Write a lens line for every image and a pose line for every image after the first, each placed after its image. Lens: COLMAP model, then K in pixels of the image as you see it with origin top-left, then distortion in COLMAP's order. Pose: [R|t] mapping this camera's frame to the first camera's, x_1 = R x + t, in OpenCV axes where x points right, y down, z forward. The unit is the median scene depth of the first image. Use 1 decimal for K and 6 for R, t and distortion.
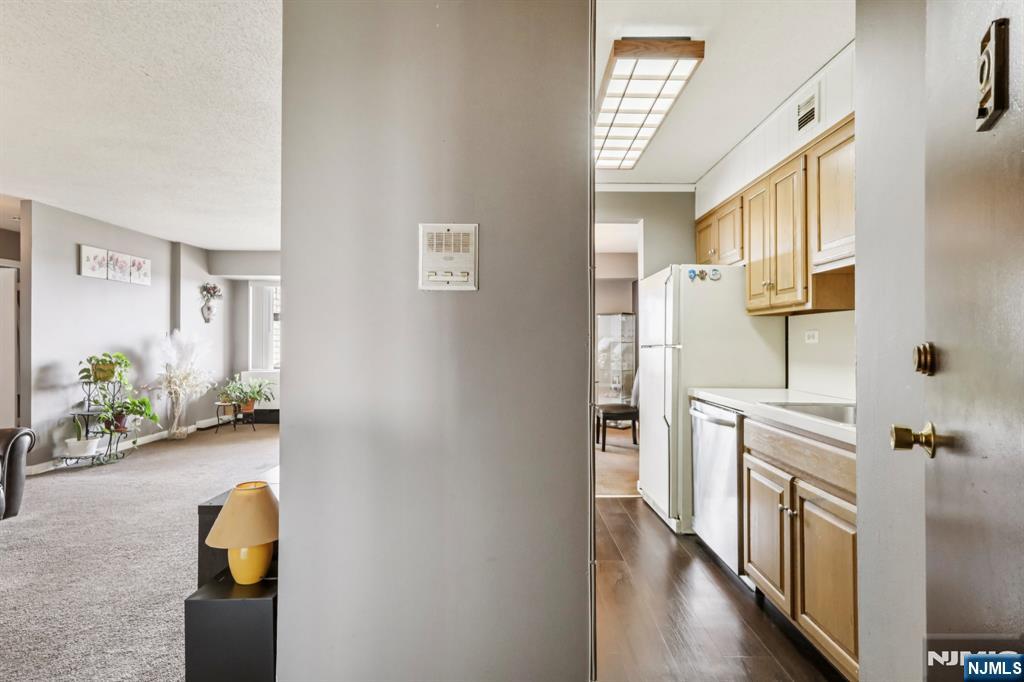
lens RADIAL K [[497.8, 0, 516.3], [0, 497.8, 343.1], [0, 0, 1]] dist [0.000467, 0.001956]
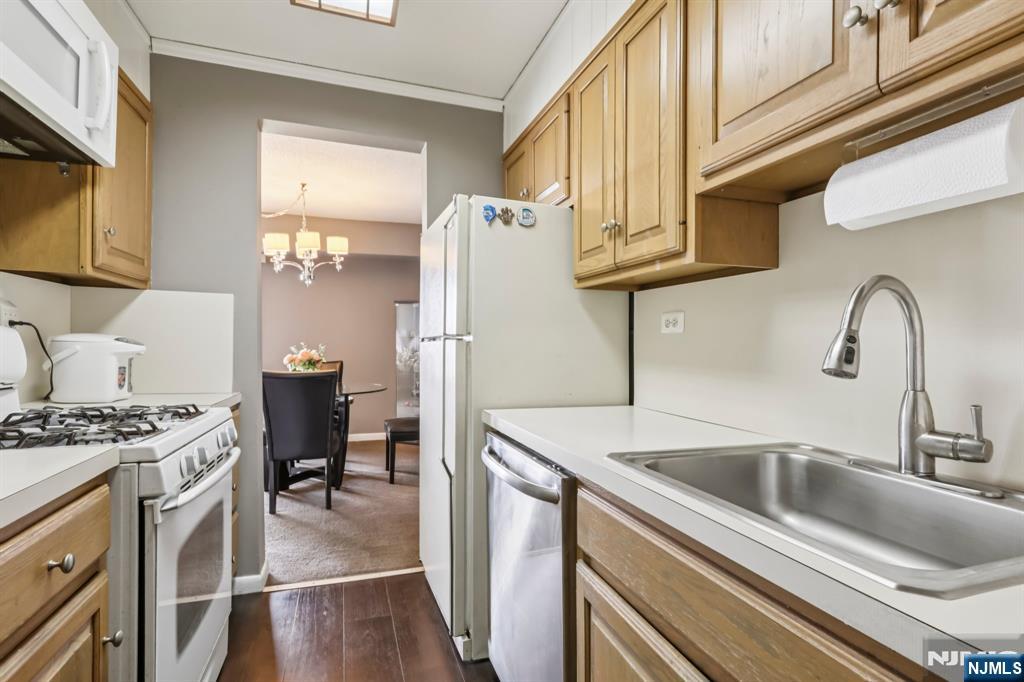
lens RADIAL K [[505.0, 0, 512.0], [0, 505.0, 341.0], [0, 0, 1]] dist [0.002116, 0.000888]
pose [[0.945594, 0.004002, 0.325324, 0.187456], [-0.003329, 0.999991, -0.002625, 0.011787], [-0.325332, 0.001399, 0.945599, 0.437274]]
